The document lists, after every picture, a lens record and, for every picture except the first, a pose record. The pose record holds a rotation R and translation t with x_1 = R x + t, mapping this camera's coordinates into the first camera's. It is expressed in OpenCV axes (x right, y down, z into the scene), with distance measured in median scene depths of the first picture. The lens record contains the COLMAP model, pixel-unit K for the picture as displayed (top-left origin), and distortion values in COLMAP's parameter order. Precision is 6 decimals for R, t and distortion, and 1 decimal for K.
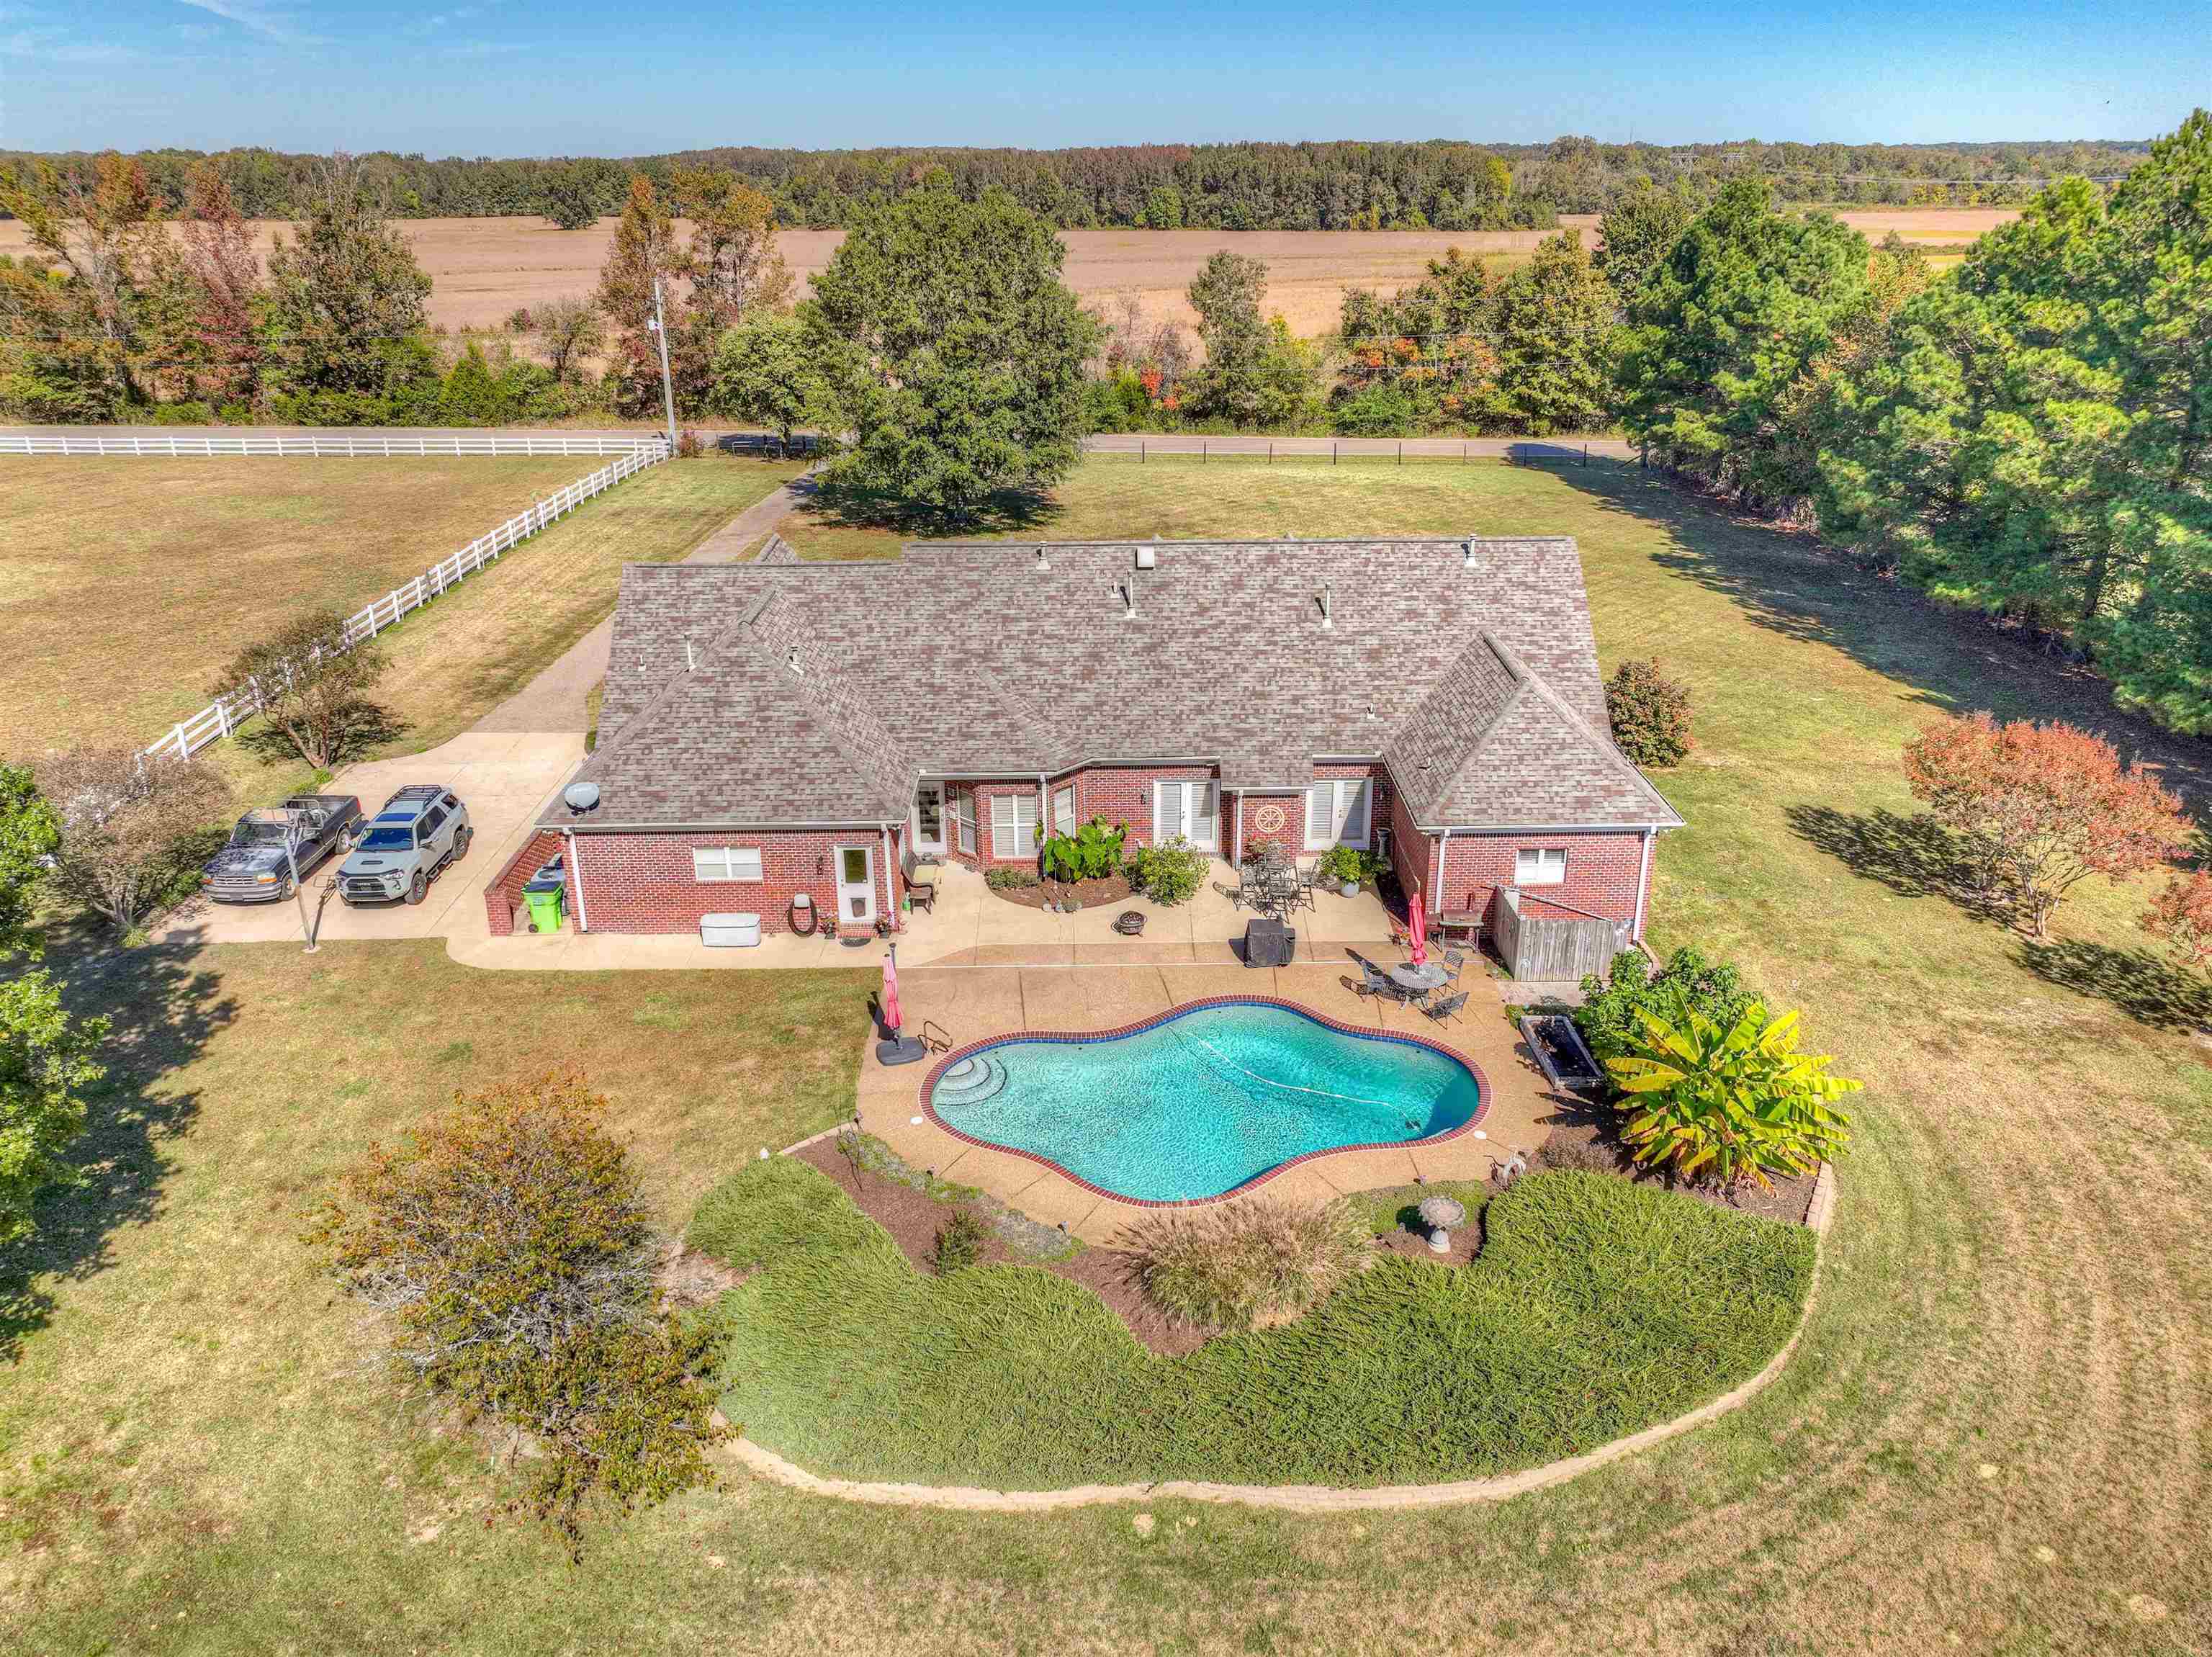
lens RADIAL K [[1743.7, 0, 1129.7], [0, 1743.7, 831.3], [0, 0, 1]] dist [-0.027898, 0.003296]
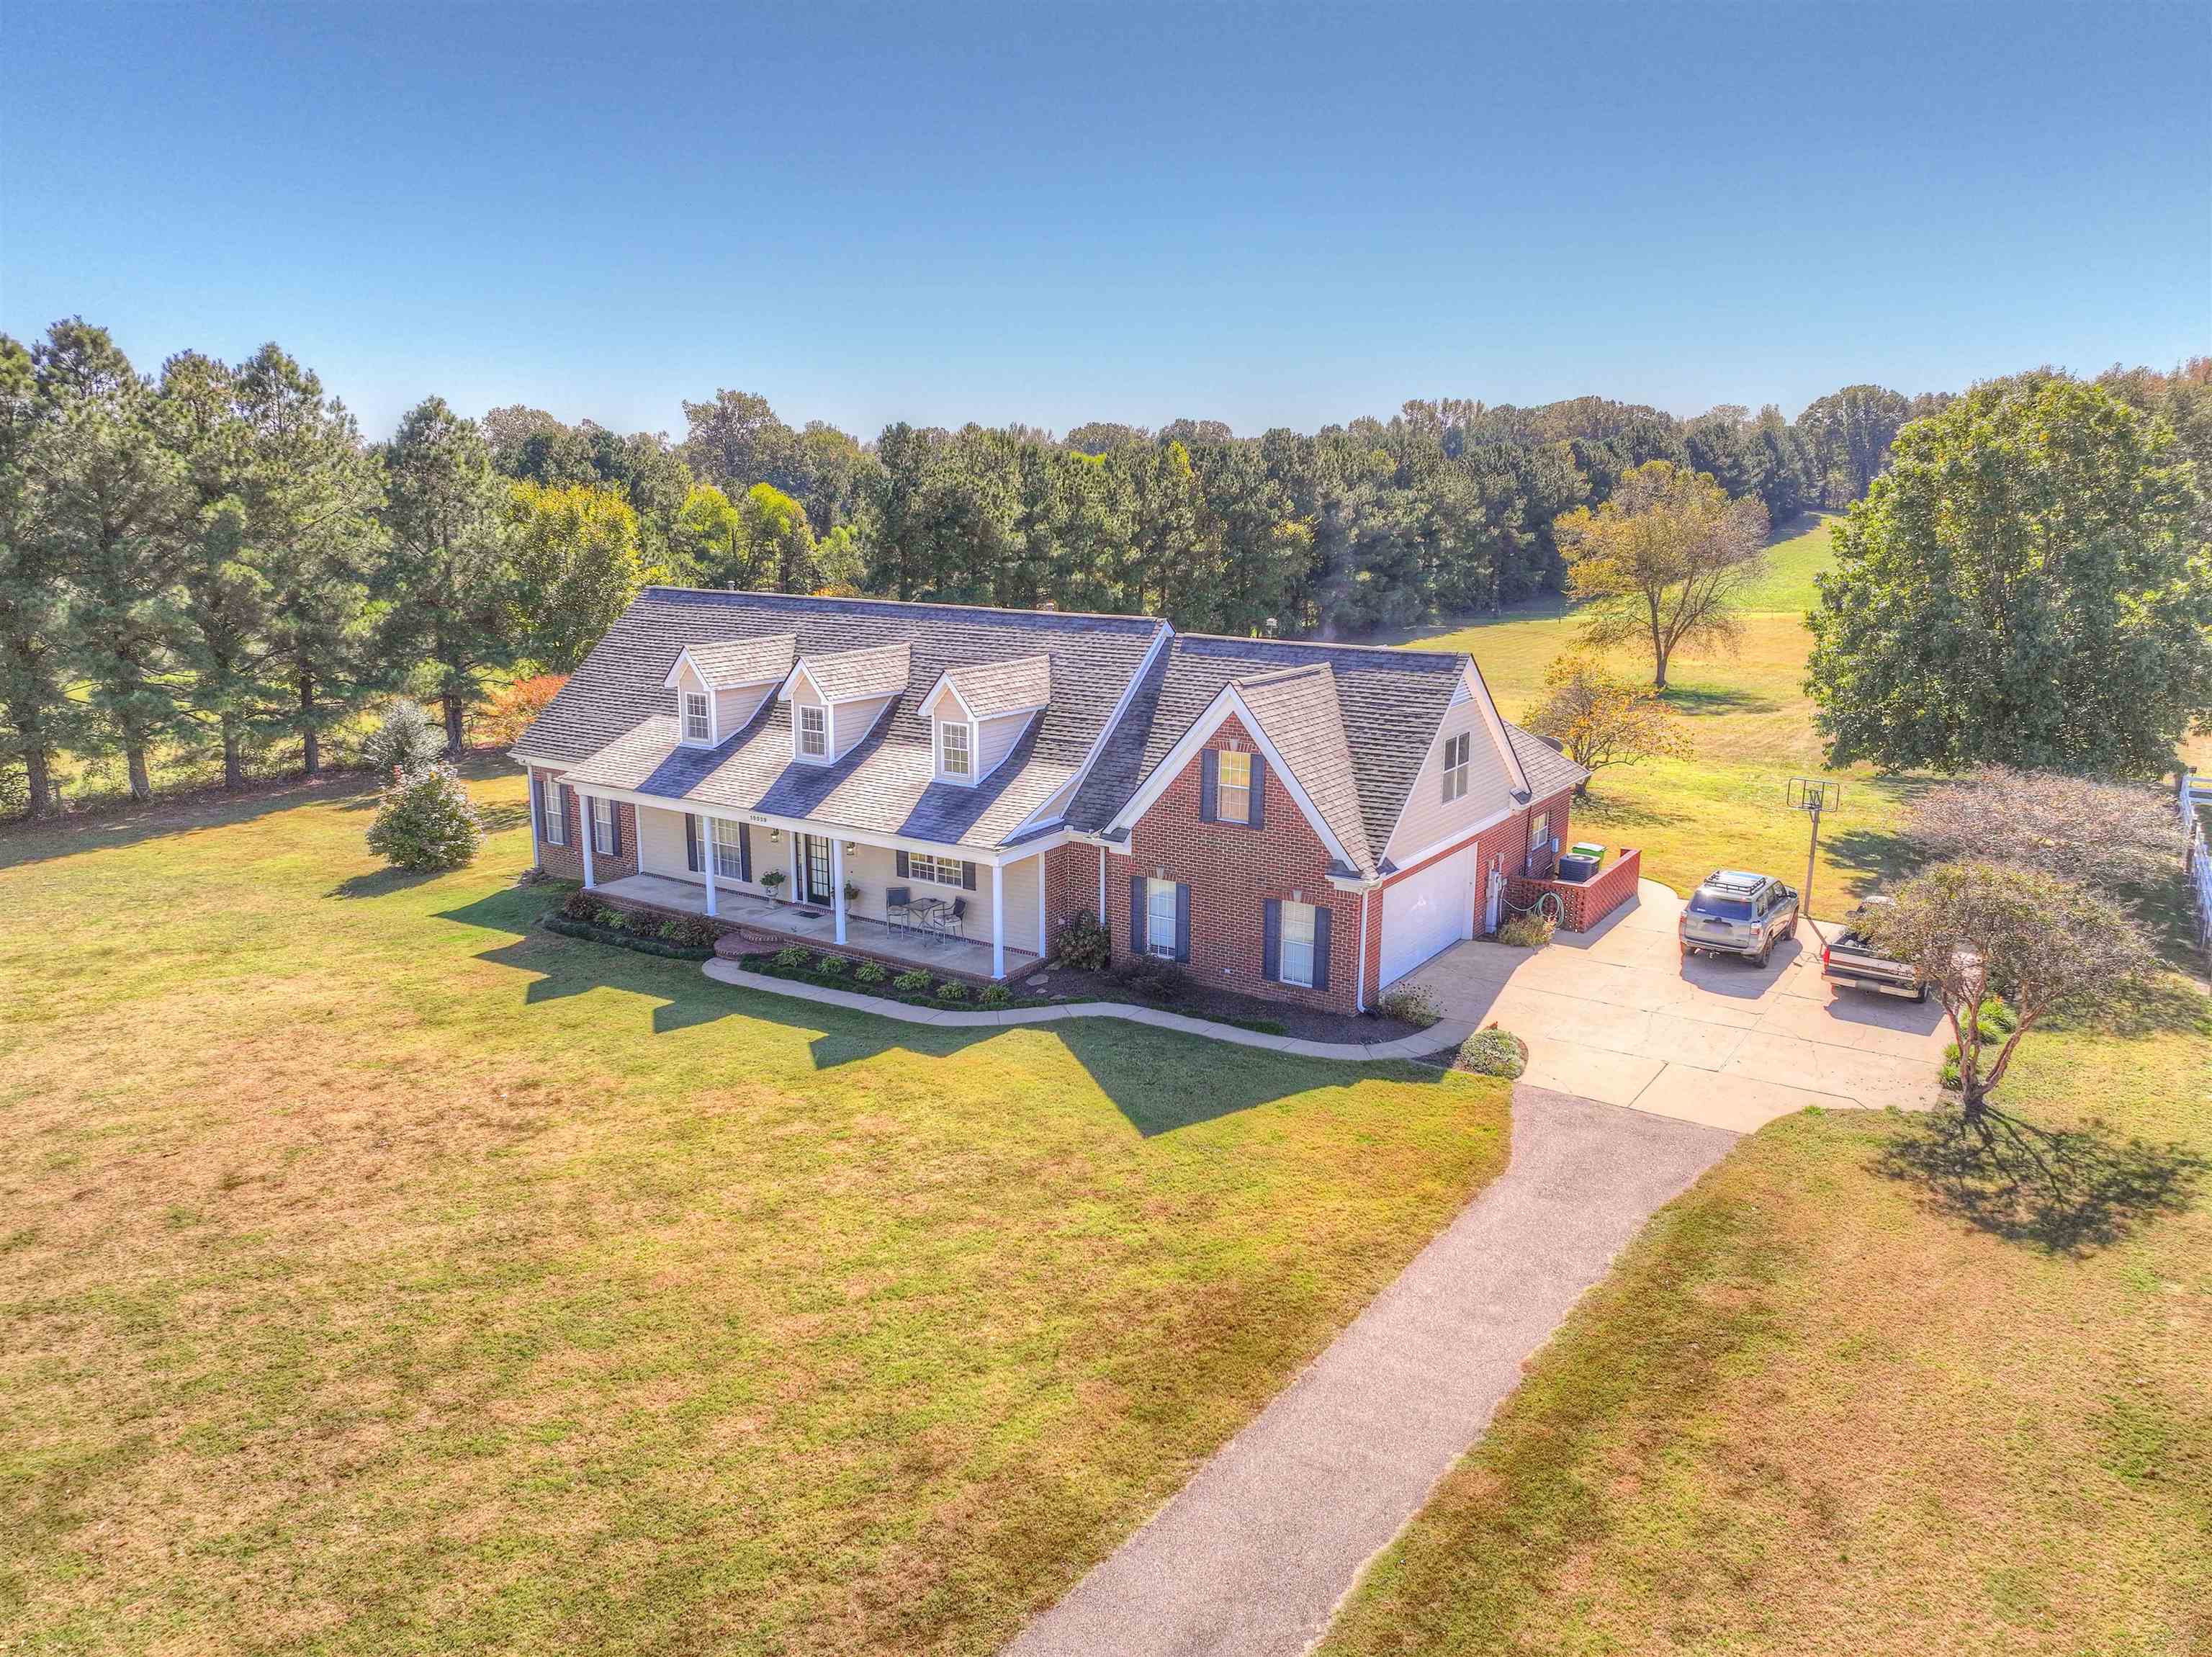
lens RADIAL K [[1594.8, 0, 1117.2], [0, 1594.8, 825.1], [0, 0, 1]] dist [-0.024847, 0.024994]
pose [[-0.832813, -0.119368, 0.540531, -0.193403], [0.196232, 0.849396, 0.489917, -0.166962], [-0.517606, 0.514079, -0.683964, 0.565498]]
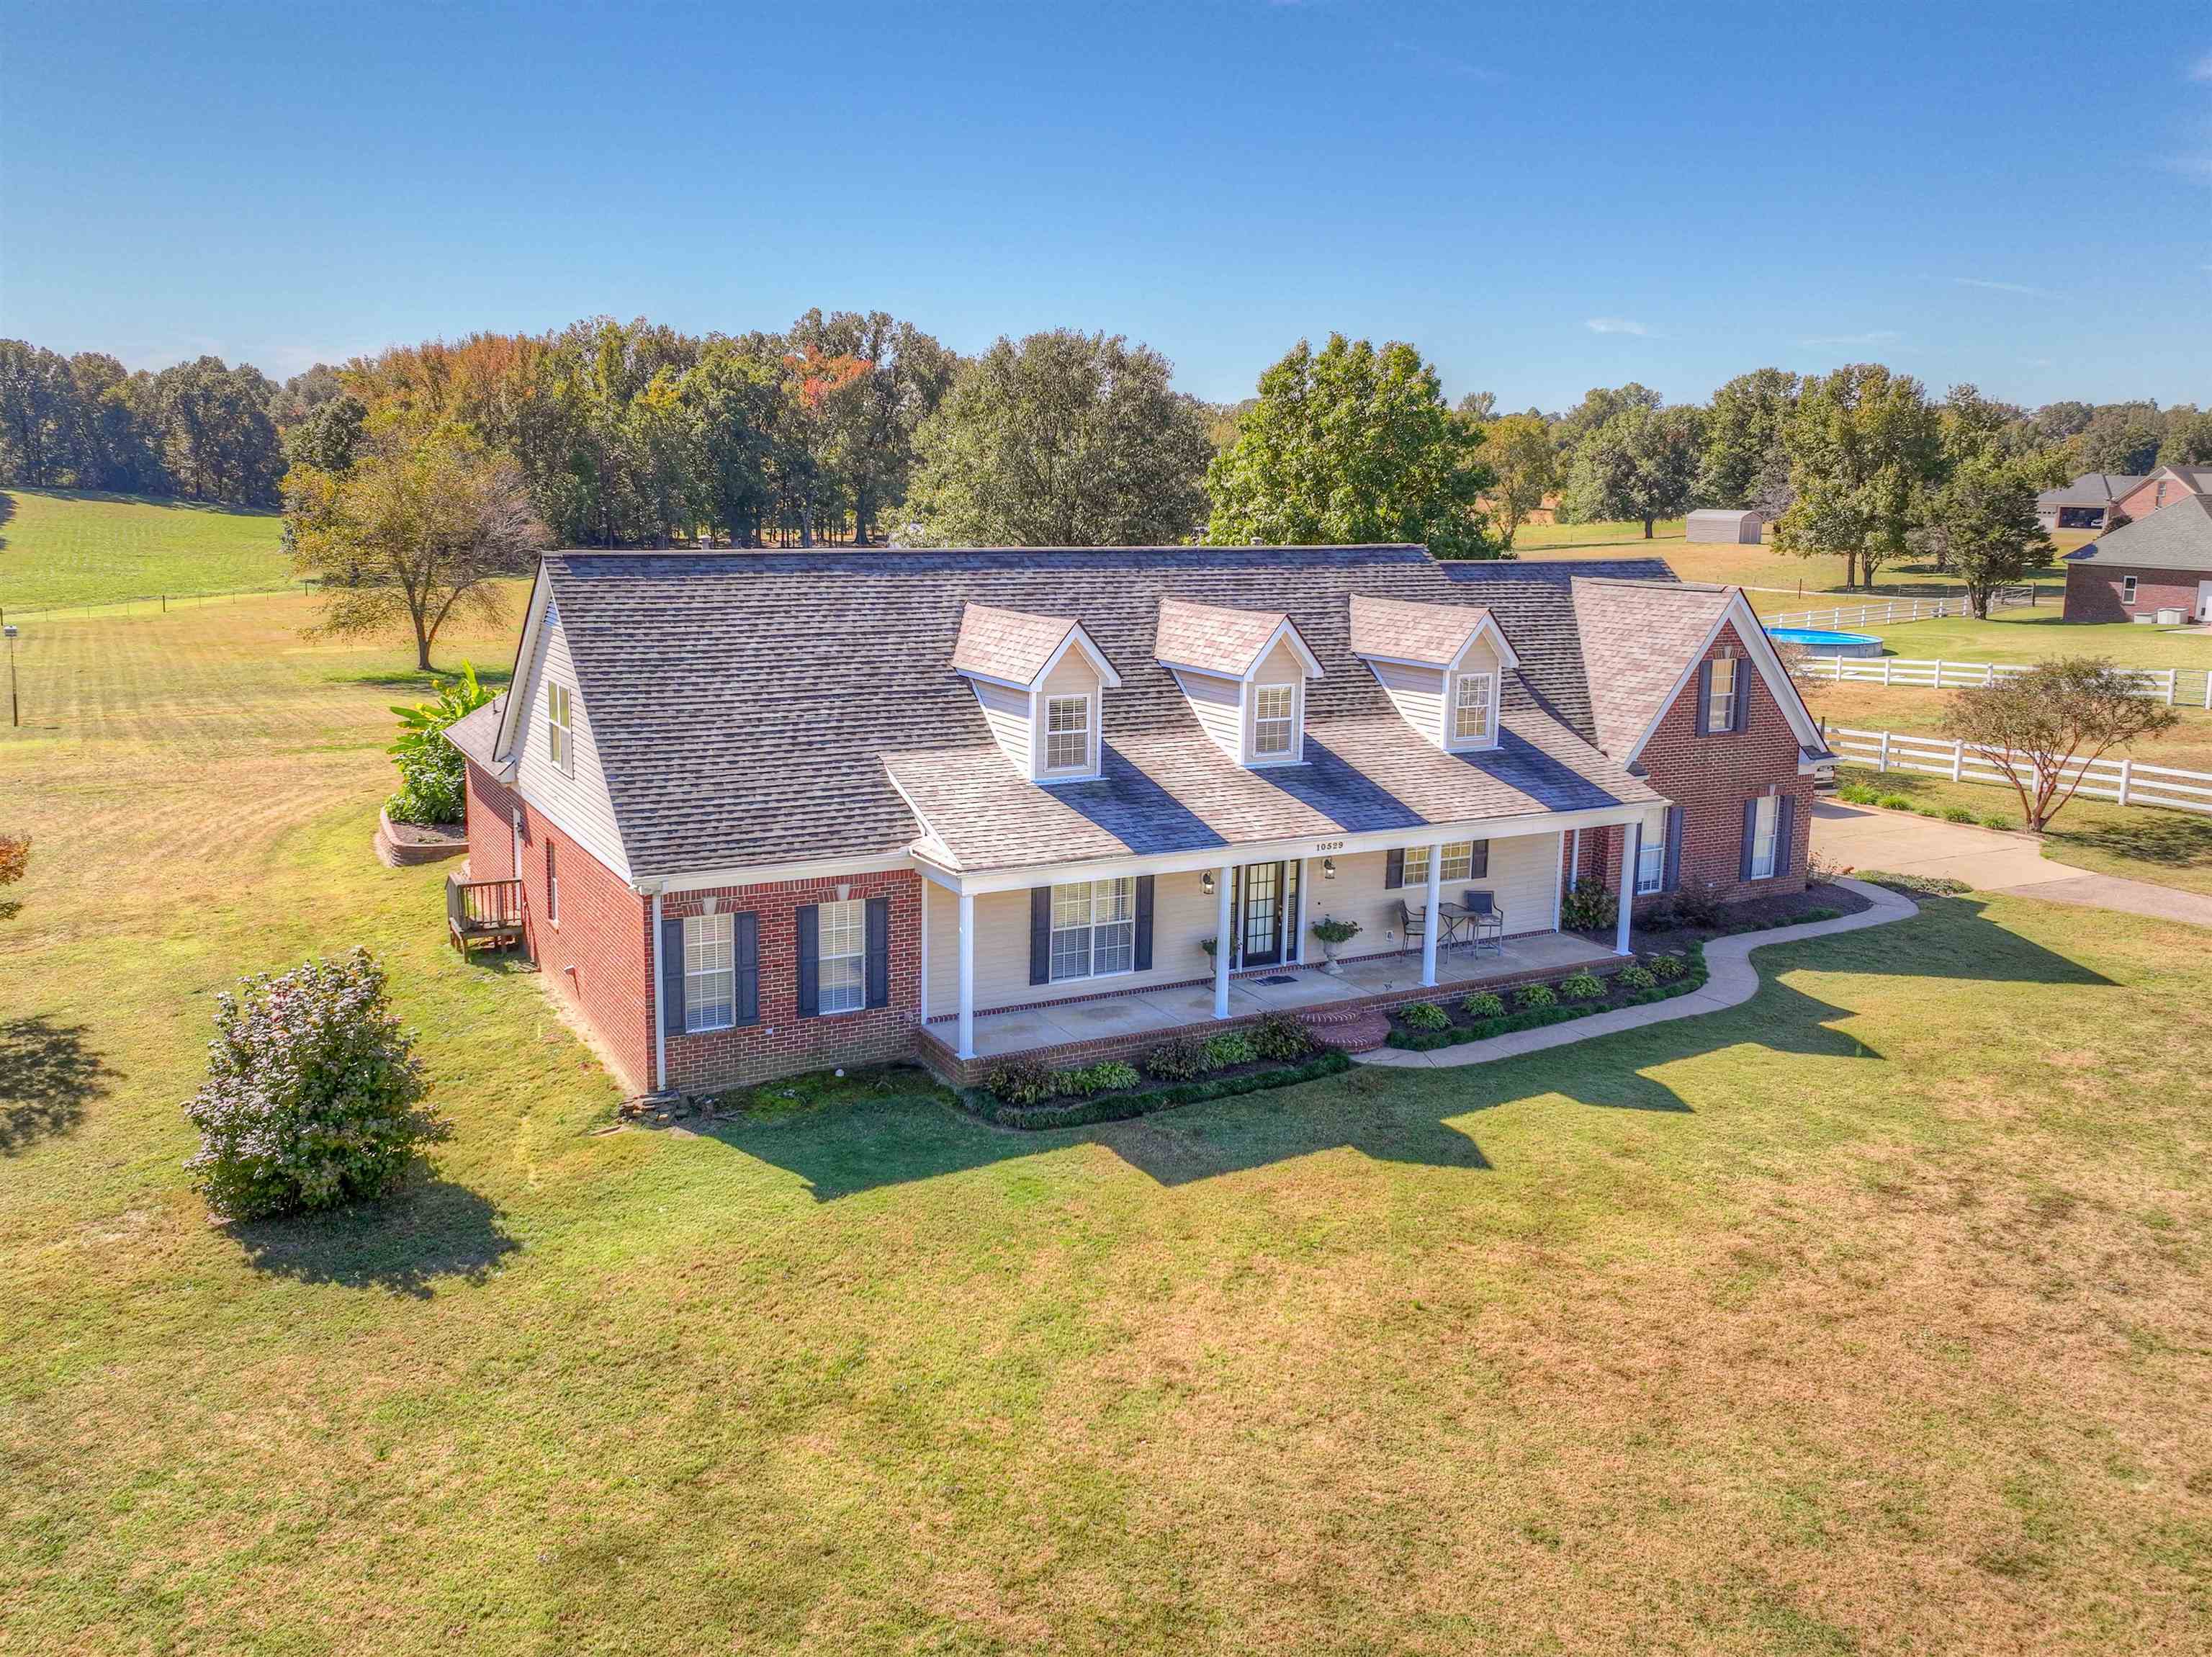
lens RADIAL K [[1770.0, 0, 1053.2], [0, 1770.0, 750.9], [0, 0, 1]] dist [-0.023057, 0.012763]
pose [[-0.888810, 0.065241, -0.453609, 0.133359], [-0.171423, 0.870628, 0.461108, -0.147673], [0.425008, 0.487596, -0.762639, 0.551473]]
